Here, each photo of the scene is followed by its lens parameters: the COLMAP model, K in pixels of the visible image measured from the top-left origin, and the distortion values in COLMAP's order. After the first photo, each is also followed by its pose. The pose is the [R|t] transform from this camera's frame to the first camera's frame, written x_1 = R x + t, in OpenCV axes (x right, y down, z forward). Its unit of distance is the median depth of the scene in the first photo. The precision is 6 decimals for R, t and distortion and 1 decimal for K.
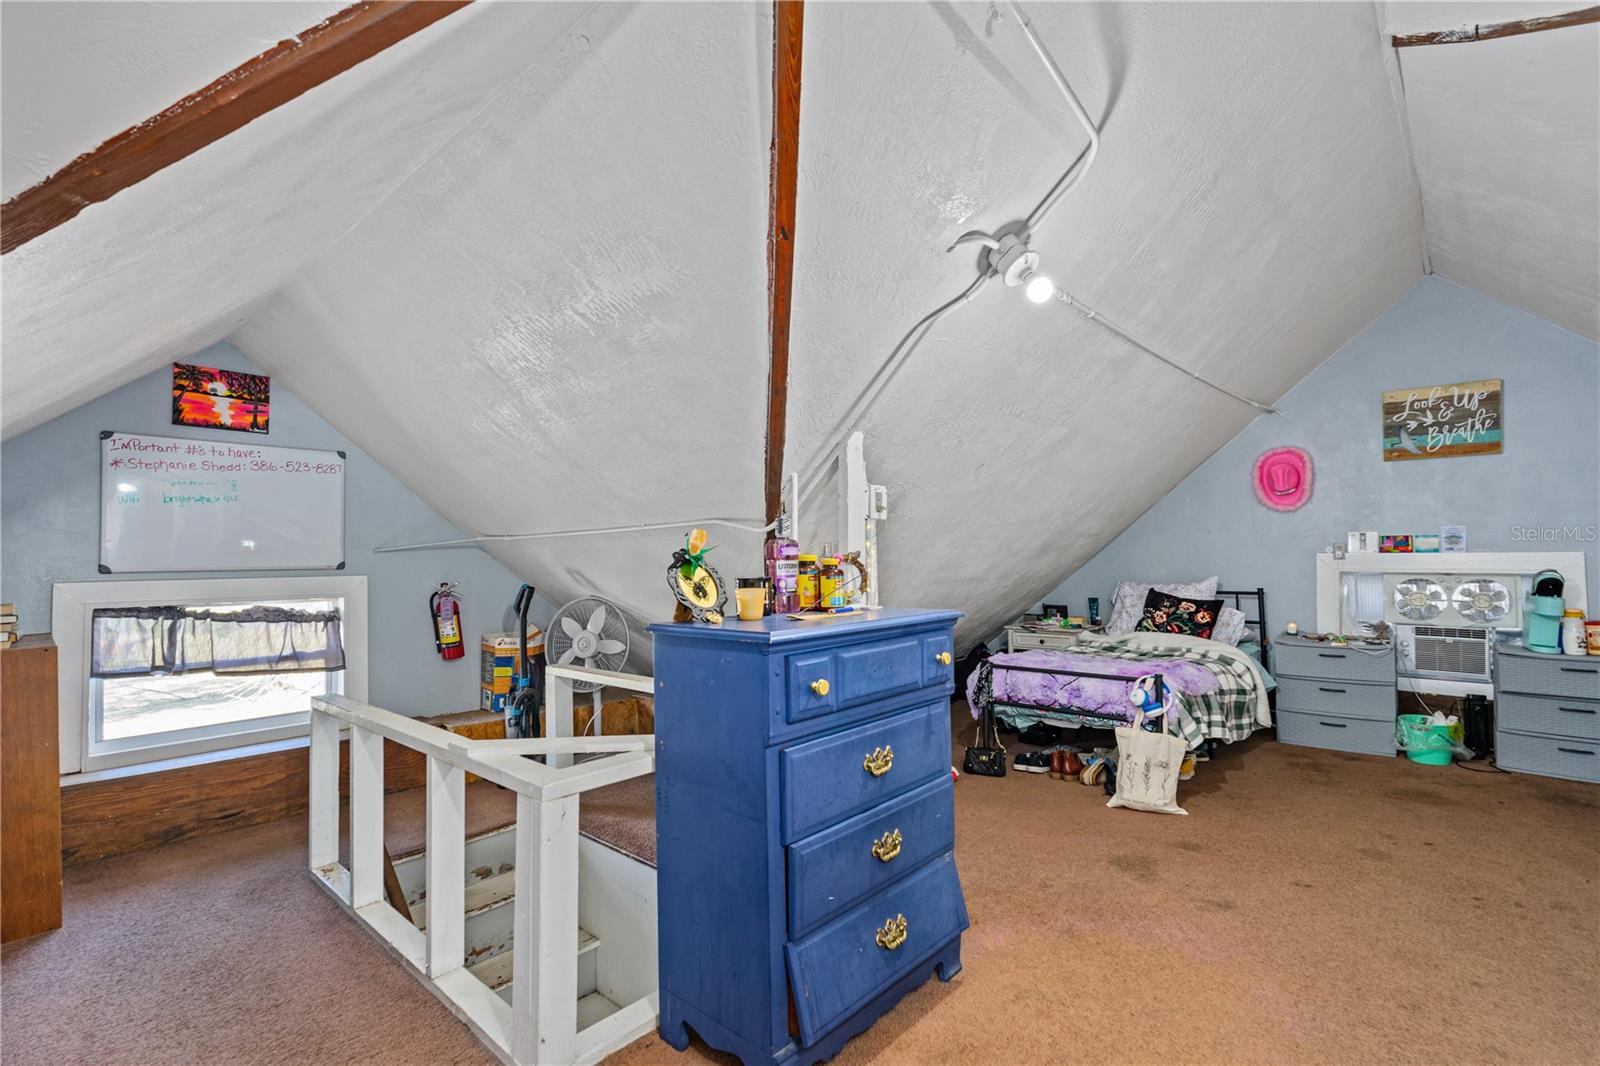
lens RADIAL K [[733.1, 0, 805.0], [0, 733.1, 529.3], [0, 0, 1]] dist [-0.011279, 0.004019]
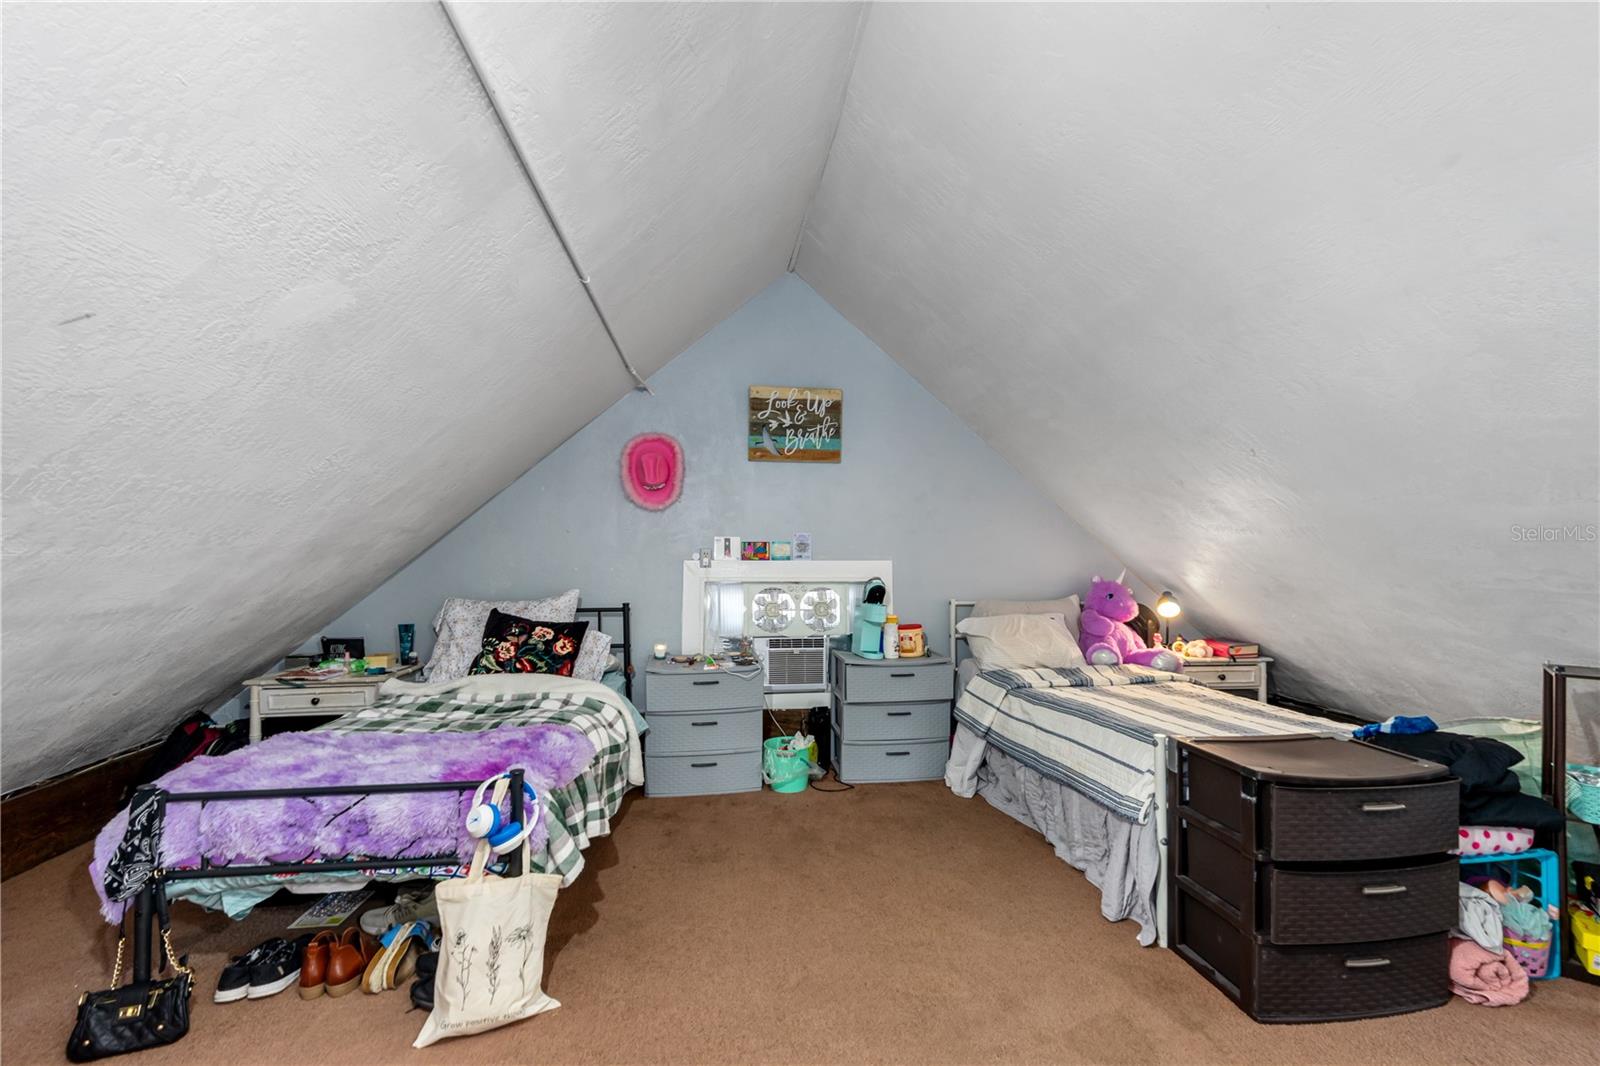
lens RADIAL K [[733.1, 0, 810.4], [0, 733.1, 536.6], [0, 0, 1]] dist [-0.011279, 0.004019]
pose [[0.643311, 0.030013, 0.765017, 0.152207], [-0.031167, 0.999430, -0.013001, 0.012876], [-0.764970, -0.015479, 0.643879, 0.371202]]
